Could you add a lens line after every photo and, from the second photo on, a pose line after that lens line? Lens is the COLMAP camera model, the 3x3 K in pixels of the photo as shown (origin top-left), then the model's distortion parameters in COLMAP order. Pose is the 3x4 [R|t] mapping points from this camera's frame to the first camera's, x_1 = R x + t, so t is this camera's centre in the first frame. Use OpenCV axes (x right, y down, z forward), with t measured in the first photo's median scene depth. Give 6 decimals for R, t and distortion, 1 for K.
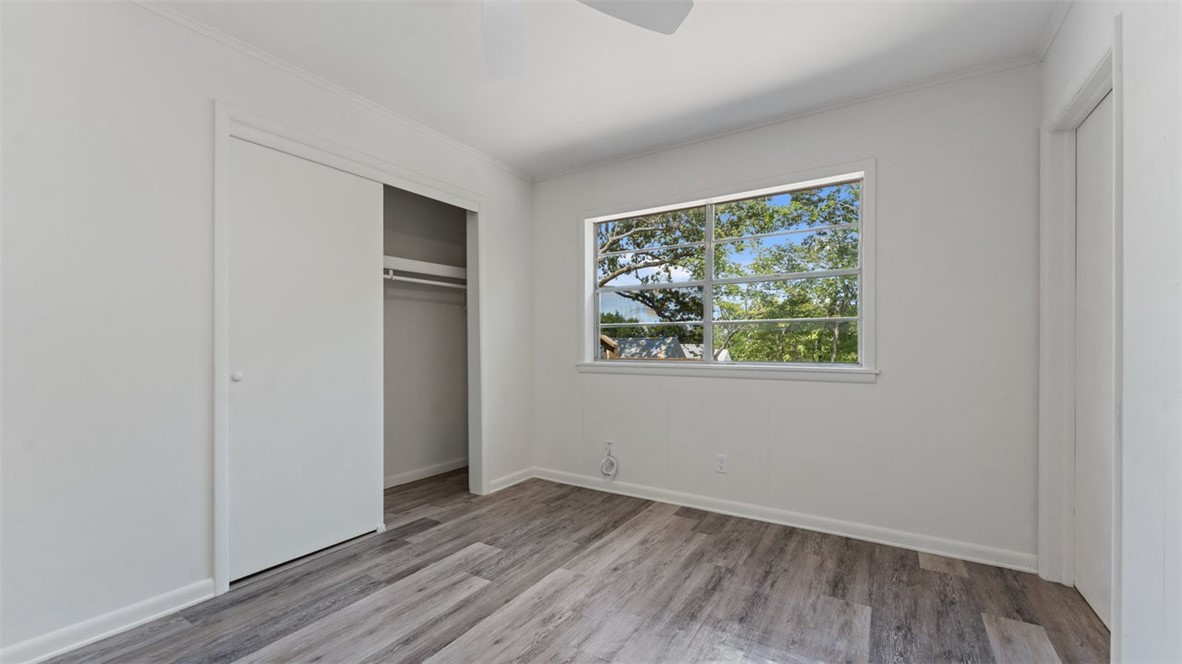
lens RADIAL K [[481.2, 0, 586.8], [0, 481.2, 352.3], [0, 0, 1]] dist [0.000310, 0.000080]
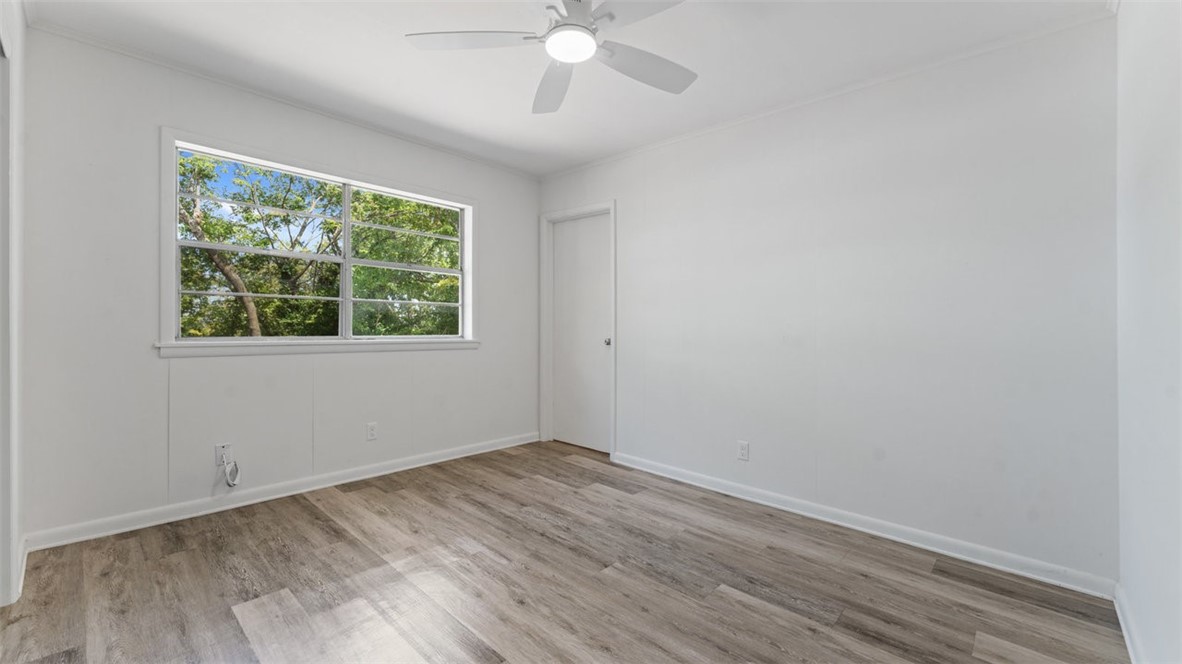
lens RADIAL K [[483.0, 0, 587.6], [0, 483.0, 329.2], [0, 0, 1]] dist [0.000644, 0.000176]
pose [[0.175071, -0.004284, 0.984547, -0.824601], [0.000433, 0.999991, 0.004274, -0.006899], [-0.984556, -0.000322, 0.175071, 0.379805]]
